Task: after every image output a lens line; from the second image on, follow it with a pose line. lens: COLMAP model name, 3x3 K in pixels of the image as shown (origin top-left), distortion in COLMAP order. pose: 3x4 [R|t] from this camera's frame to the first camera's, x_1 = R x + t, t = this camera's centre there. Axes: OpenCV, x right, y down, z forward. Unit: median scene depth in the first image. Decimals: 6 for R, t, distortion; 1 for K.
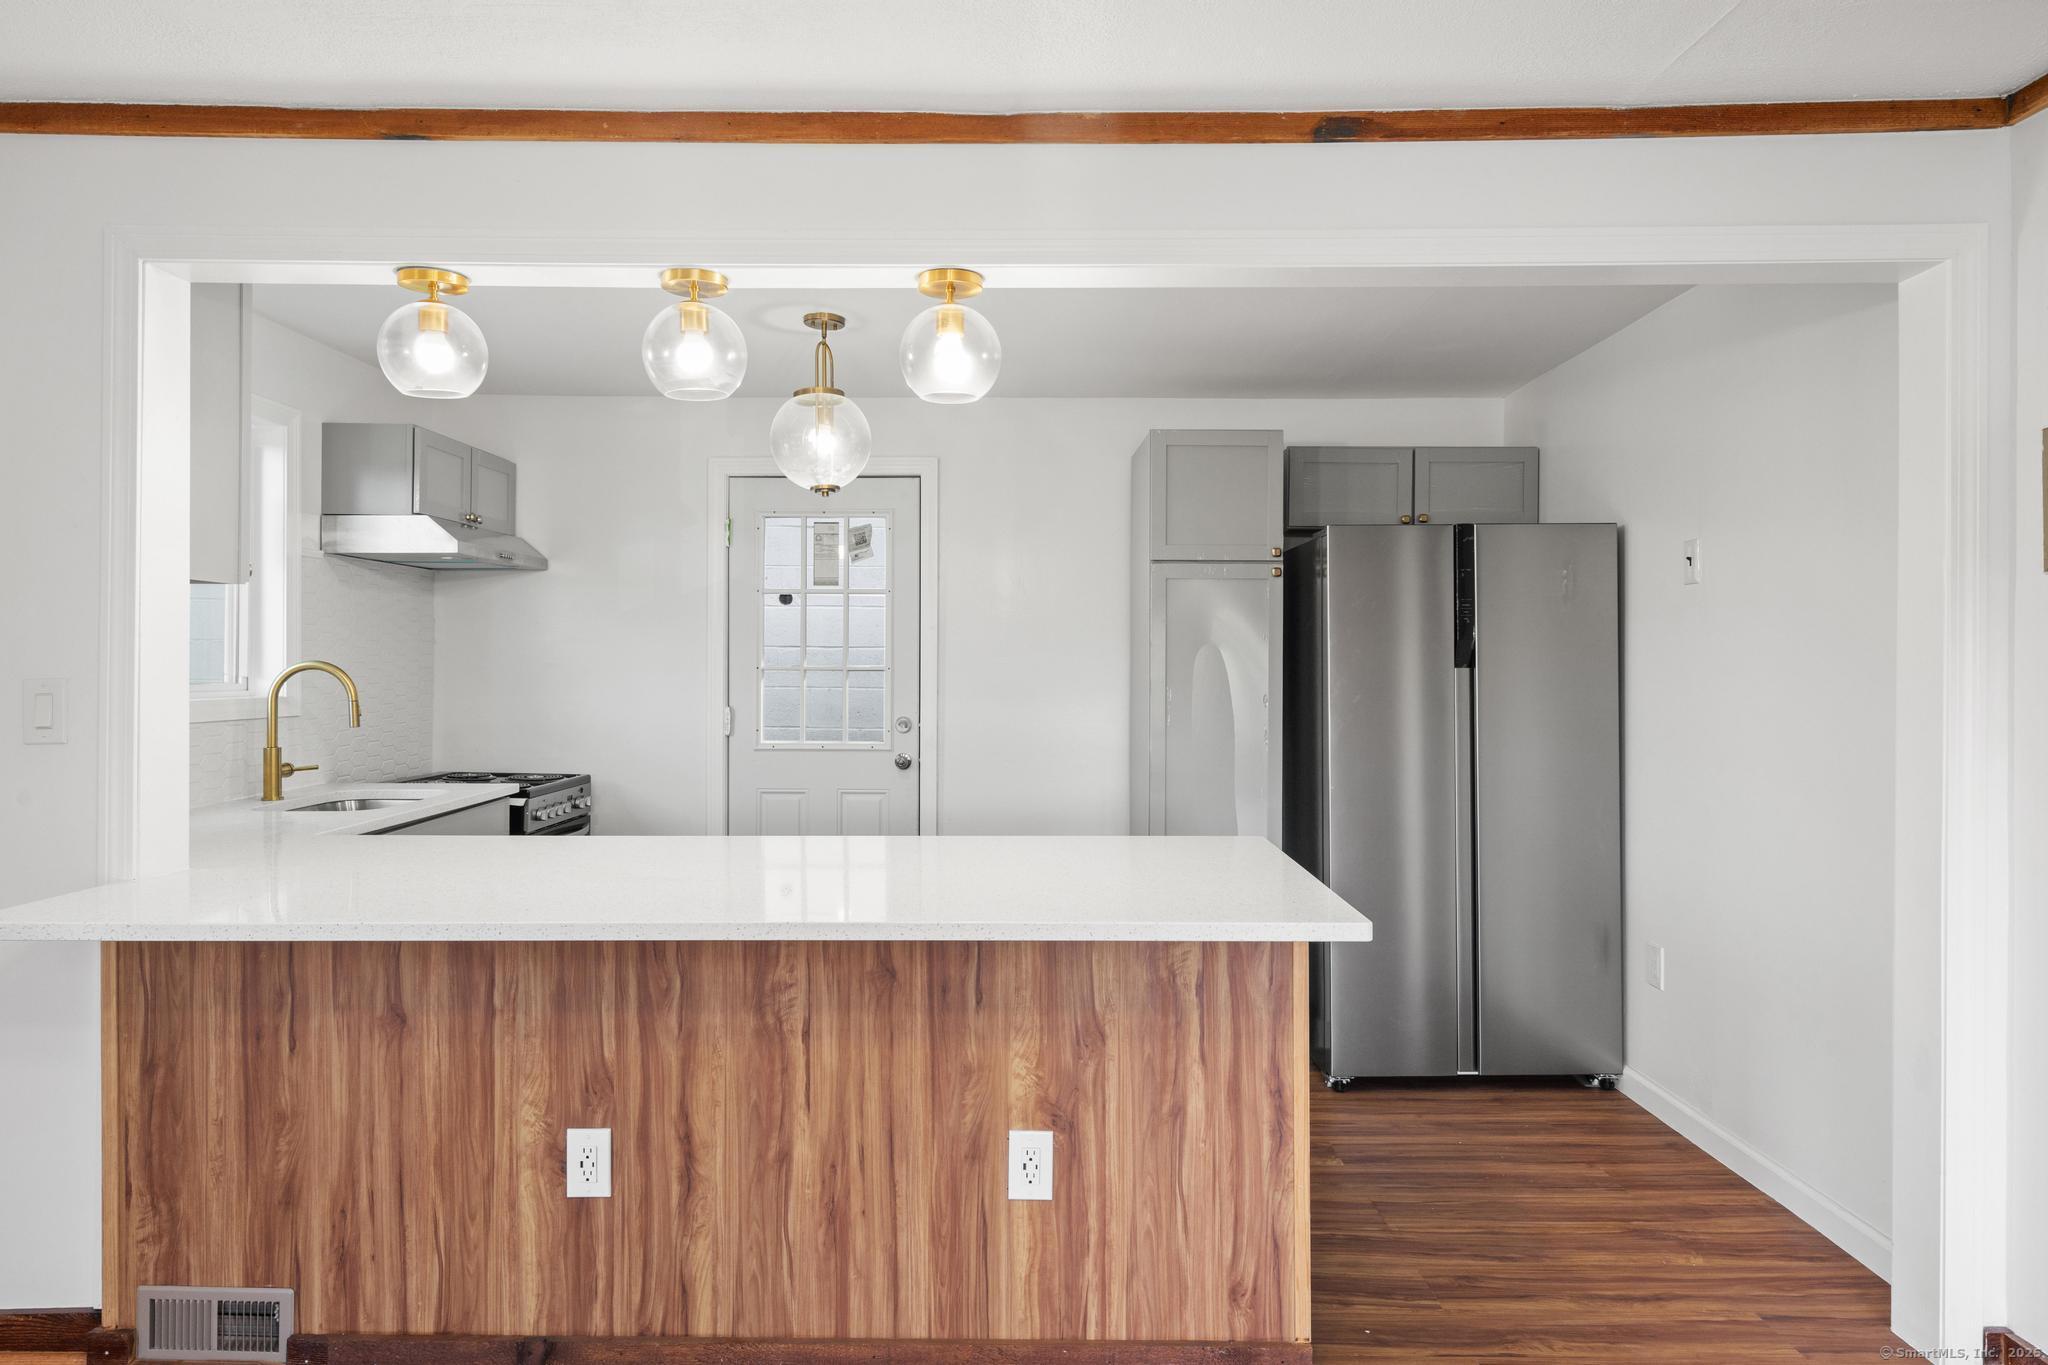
lens RADIAL K [[1236.6, 0, 1030.7], [0, 1236.6, 663.0], [0, 0, 1]] dist [0.000401, -0.000926]
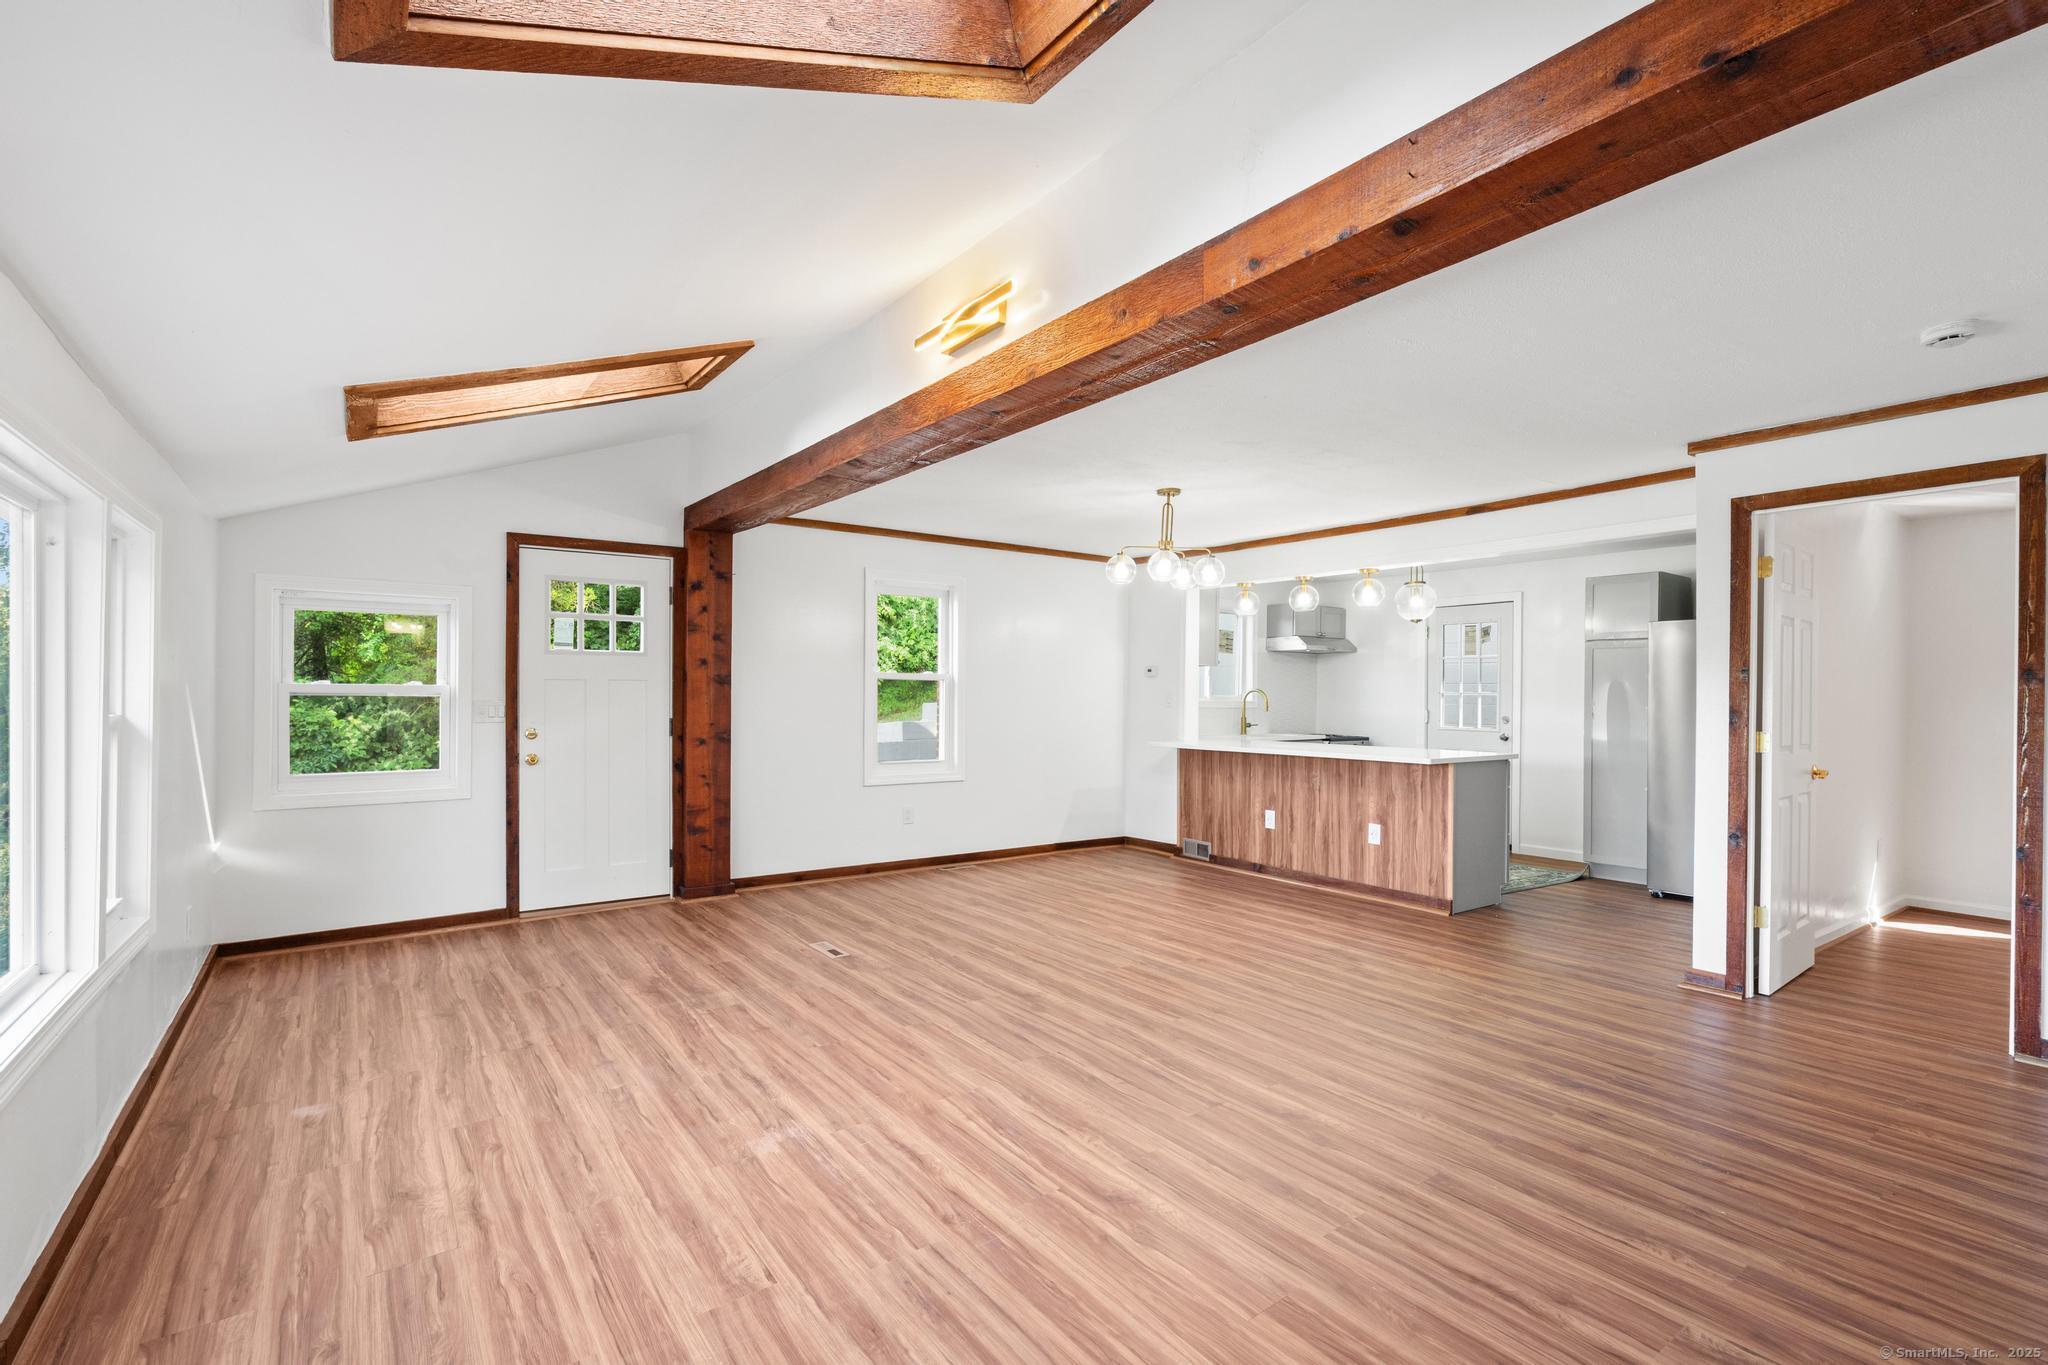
lens RADIAL K [[937.9, 0, 1014.7], [0, 937.9, 695.7], [0, 0, 1]] dist [-0.009570, 0.003955]
pose [[0.581273, 0.003614, -0.813701, 1.478657], [-0.008063, 0.999967, -0.001319, 0.036870], [0.813669, 0.007328, 0.581283, -1.266316]]
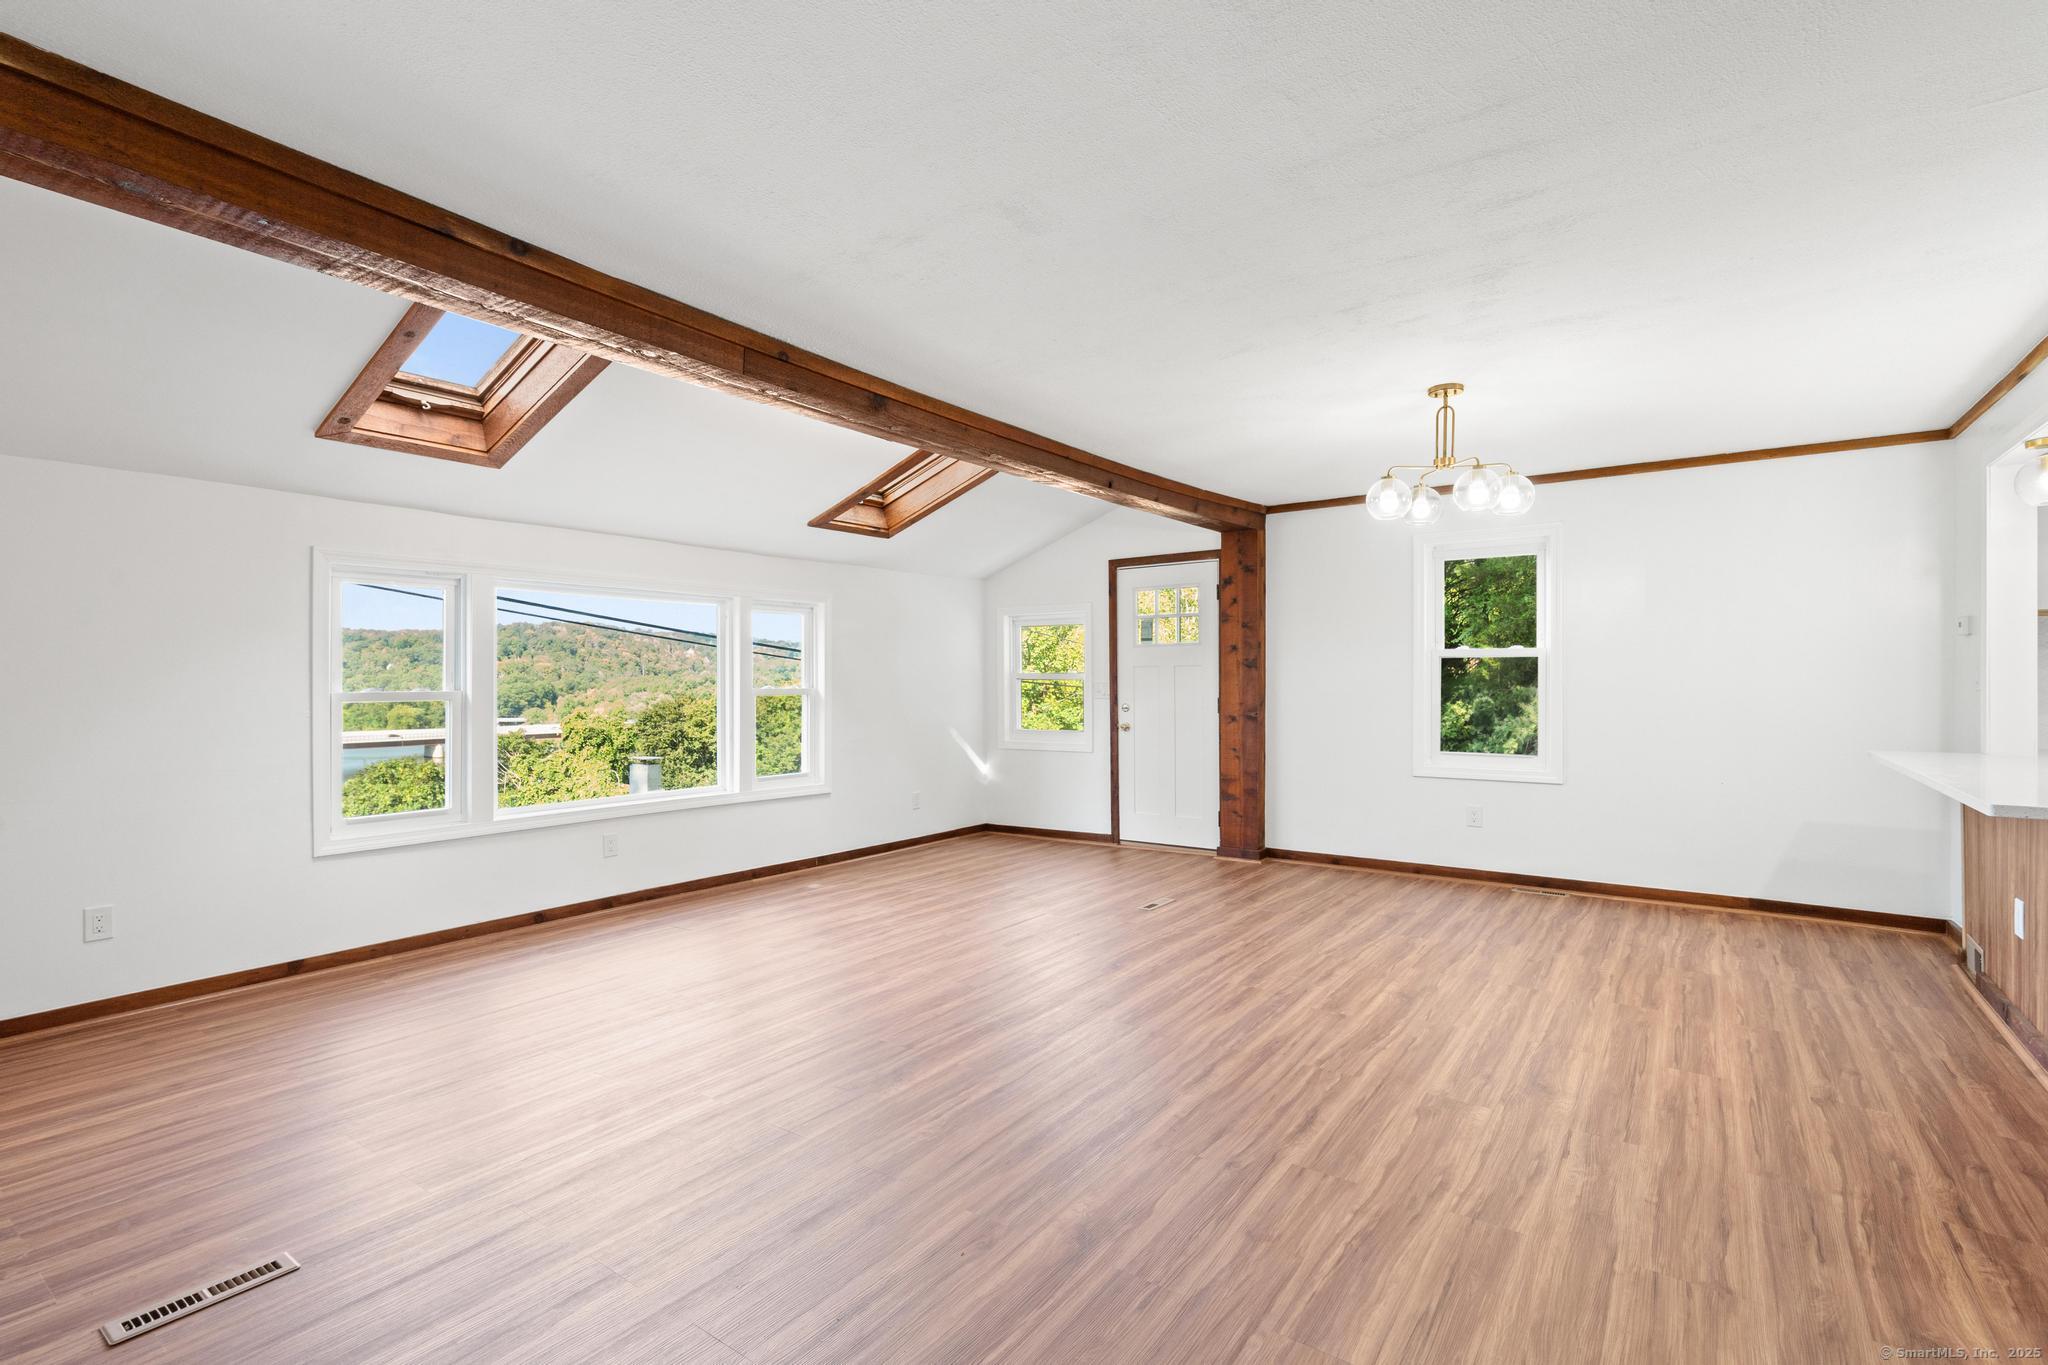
lens RADIAL K [[937.9, 0, 1013.8], [0, 937.9, 678.4], [0, 0, 1]] dist [-0.009570, 0.003955]
pose [[-0.594081, -0.003570, -0.804398, 1.616457], [-0.000878, 0.999992, -0.003790, 0.052660], [0.804405, -0.001545, -0.594079, 0.606405]]
